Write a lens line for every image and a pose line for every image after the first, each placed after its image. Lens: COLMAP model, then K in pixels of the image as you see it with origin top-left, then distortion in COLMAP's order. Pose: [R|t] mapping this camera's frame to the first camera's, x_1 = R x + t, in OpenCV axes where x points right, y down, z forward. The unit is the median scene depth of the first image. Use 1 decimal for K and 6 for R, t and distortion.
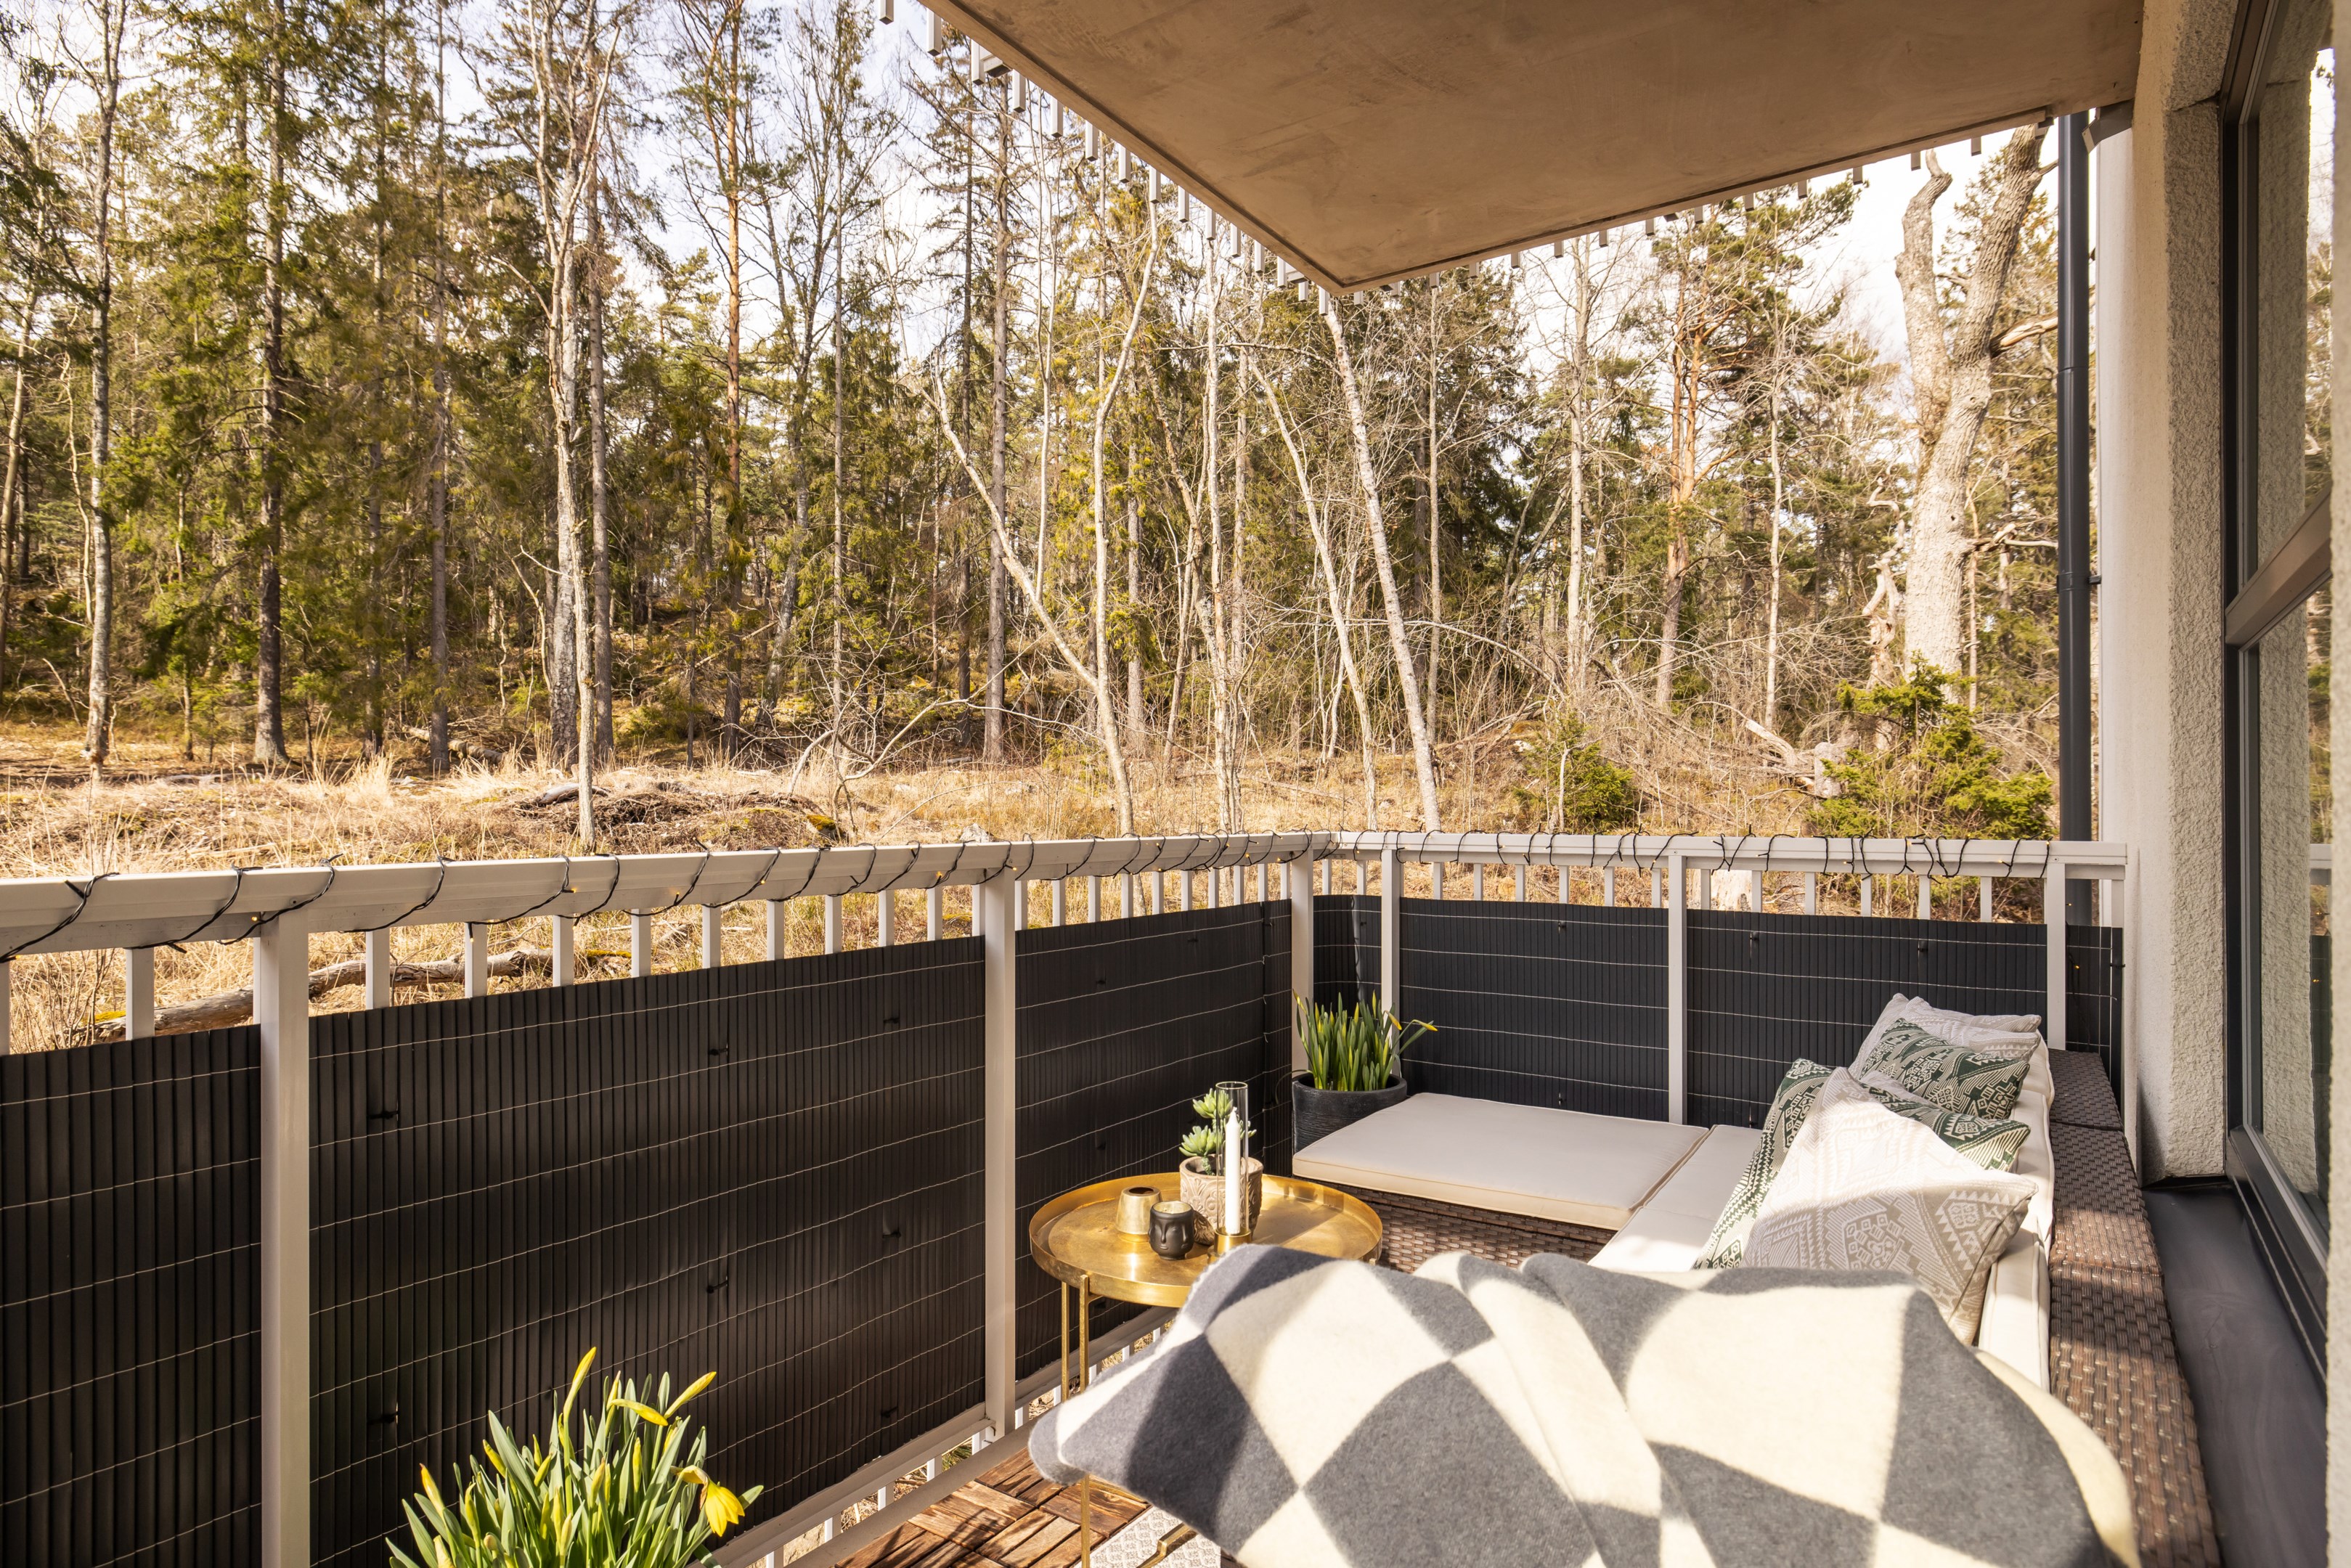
lens RADIAL K [[1293.8, 0, 1168.9], [0, 1293.8, 804.4], [0, 0, 1]] dist [-0.001246, -0.001758]
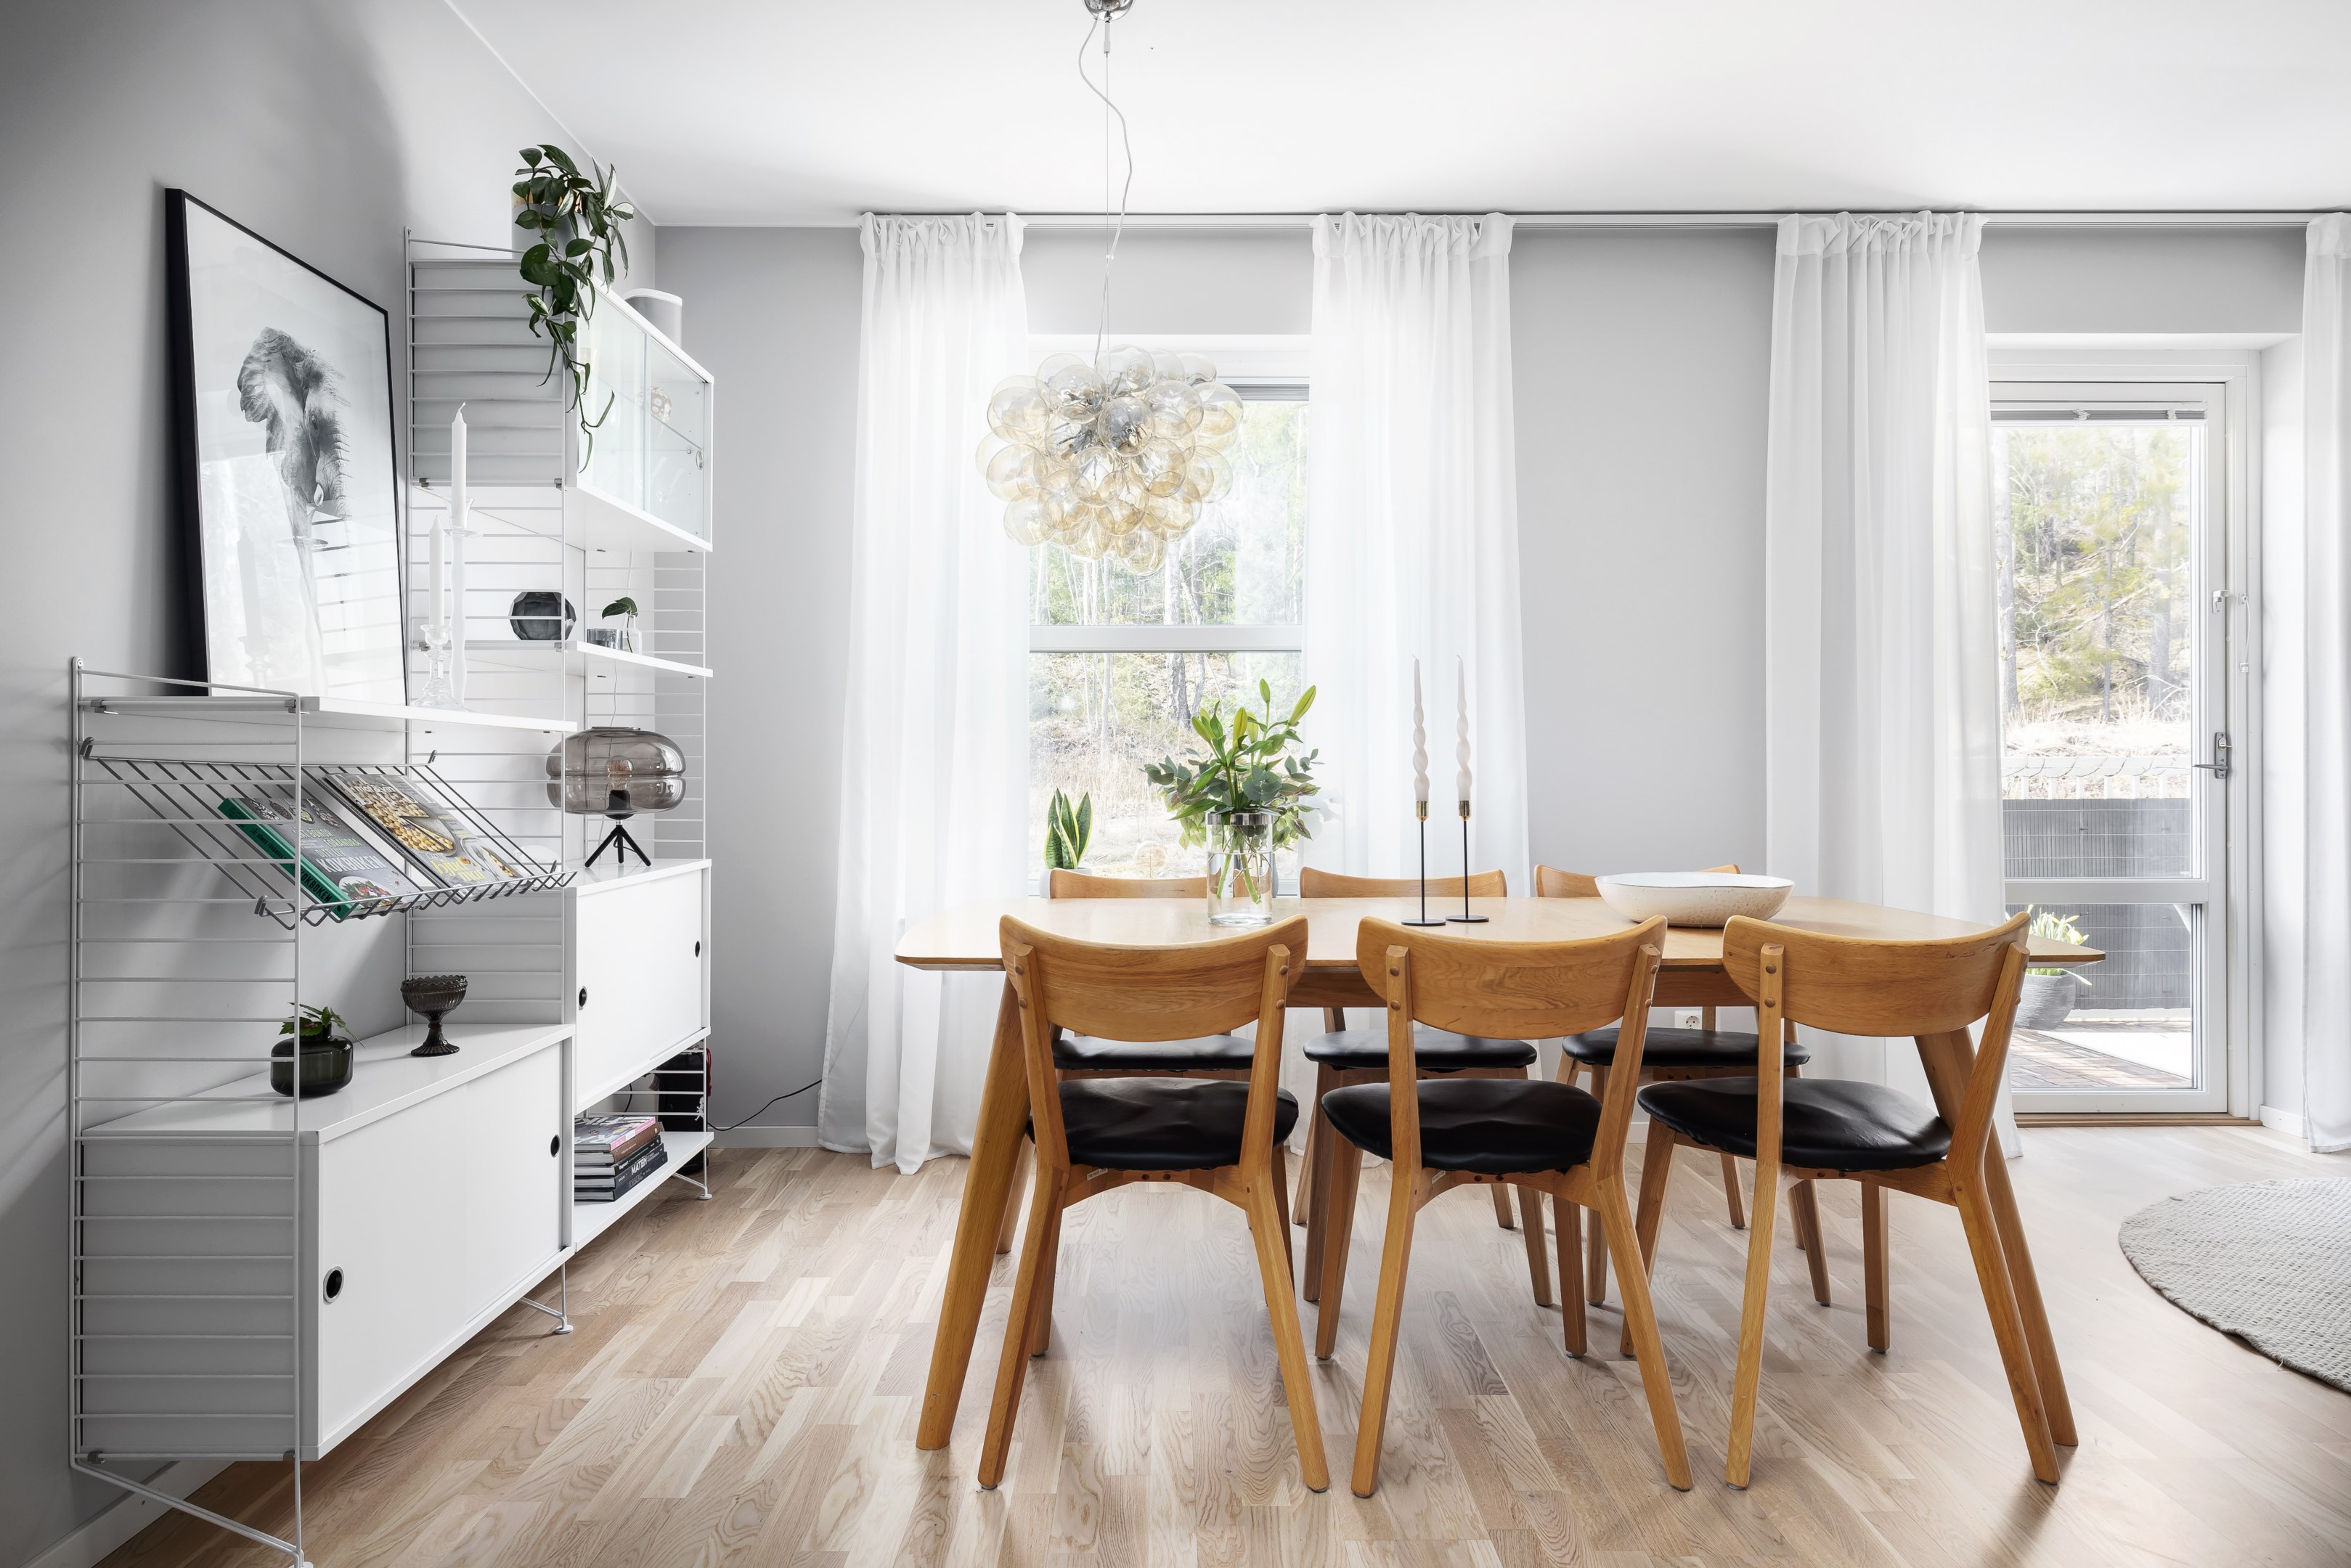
lens RADIAL K [[1374.2, 0, 1175.4], [0, 1374.2, 766.1], [0, 0, 1]] dist [-0.005461, -0.000658]
pose [[0.578218, -0.002032, -0.815880, 0.078801], [0.002078, 0.999997, -0.001018, 0.005250], [0.815880, -0.001107, 0.578220, -0.196422]]
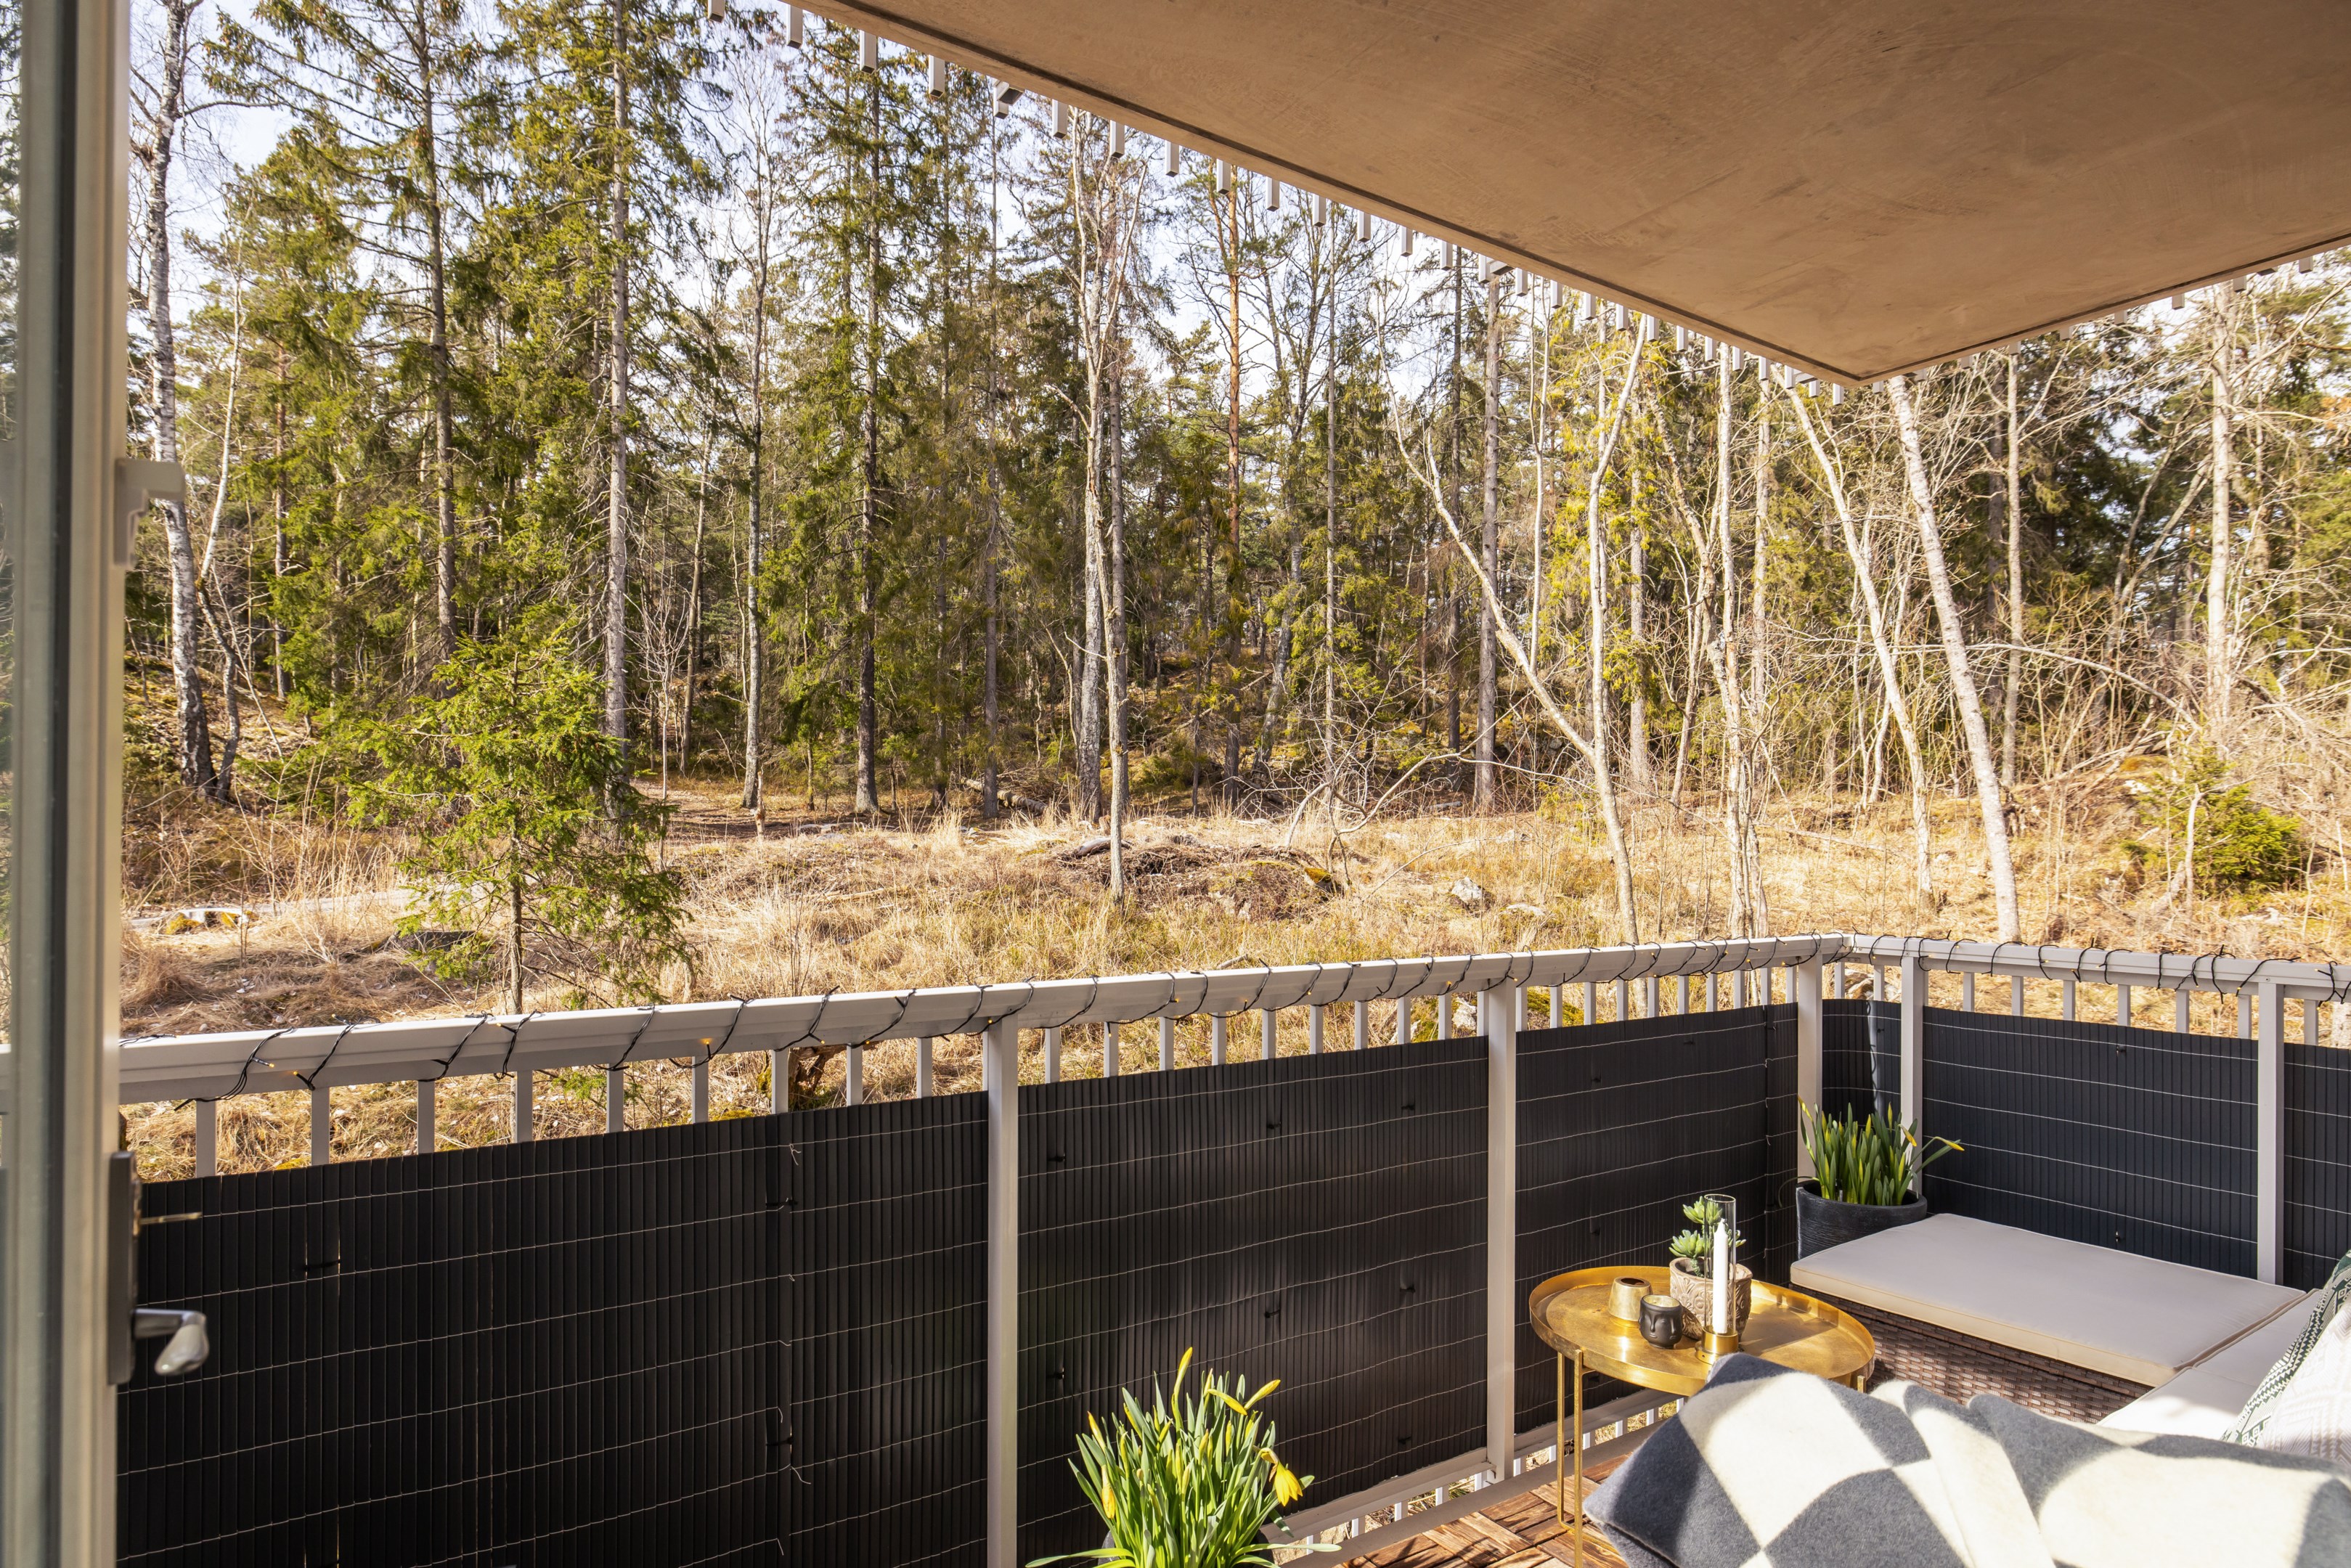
lens RADIAL K [[1293.8, 0, 1141.2], [0, 1293.8, 825.5], [0, 0, 1]] dist [-0.001246, -0.001758]
pose [[0.923771, 0.002211, -0.382938, 0.001117], [-0.007906, 0.999880, -0.013299, -0.006498], [0.382863, 0.015312, 0.923678, -0.017009]]
